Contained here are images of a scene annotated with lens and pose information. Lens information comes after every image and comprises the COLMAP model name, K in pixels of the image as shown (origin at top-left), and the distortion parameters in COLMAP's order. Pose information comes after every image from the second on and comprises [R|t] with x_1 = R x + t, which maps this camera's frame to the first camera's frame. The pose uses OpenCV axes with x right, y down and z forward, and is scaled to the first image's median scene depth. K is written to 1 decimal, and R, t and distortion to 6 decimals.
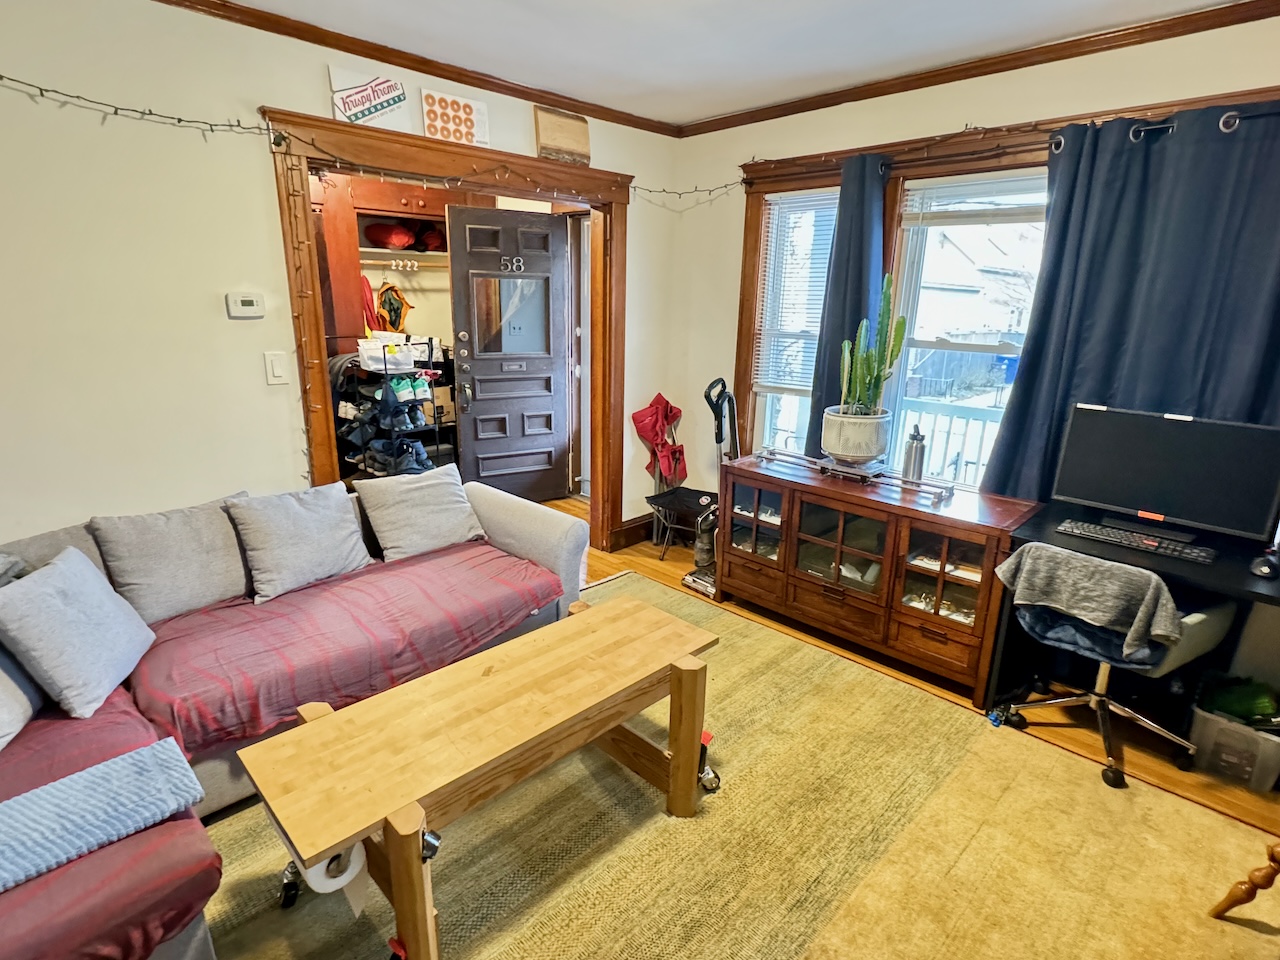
lens RADIAL K [[664.8, 0, 640.4], [0, 664.8, 480.2], [0, 0, 1]] dist [-0.000166, -0.000177]
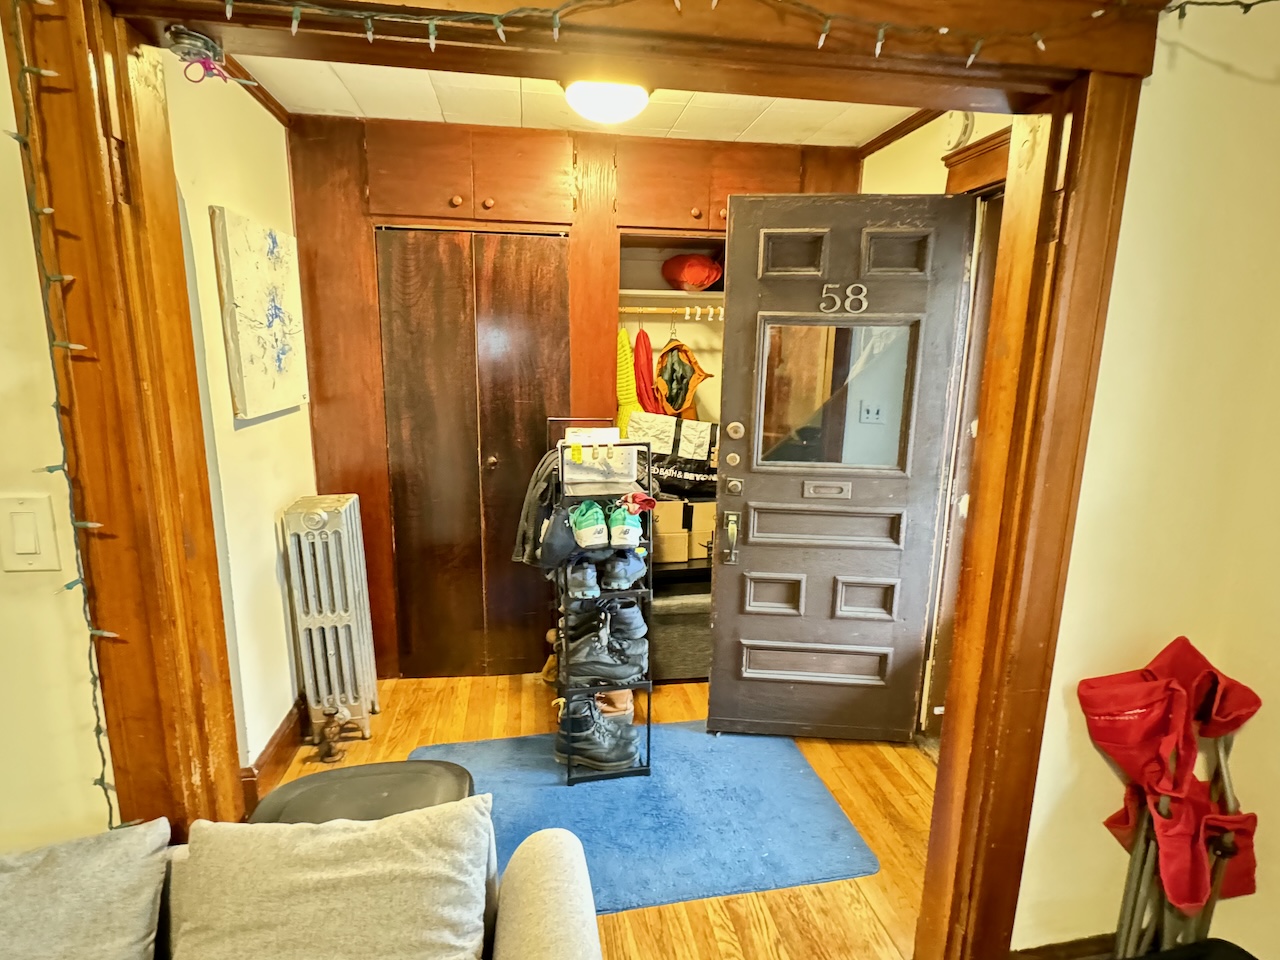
lens RADIAL K [[664.8, 0, 639.5], [0, 664.8, 486.1], [0, 0, 1]] dist [-0.000166, -0.000177]
pose [[0.813006, 0.106676, -0.572400, -0.009962], [-0.153802, 0.987502, -0.034415, -0.134926], [0.561575, 0.116016, 0.819252, 0.492815]]
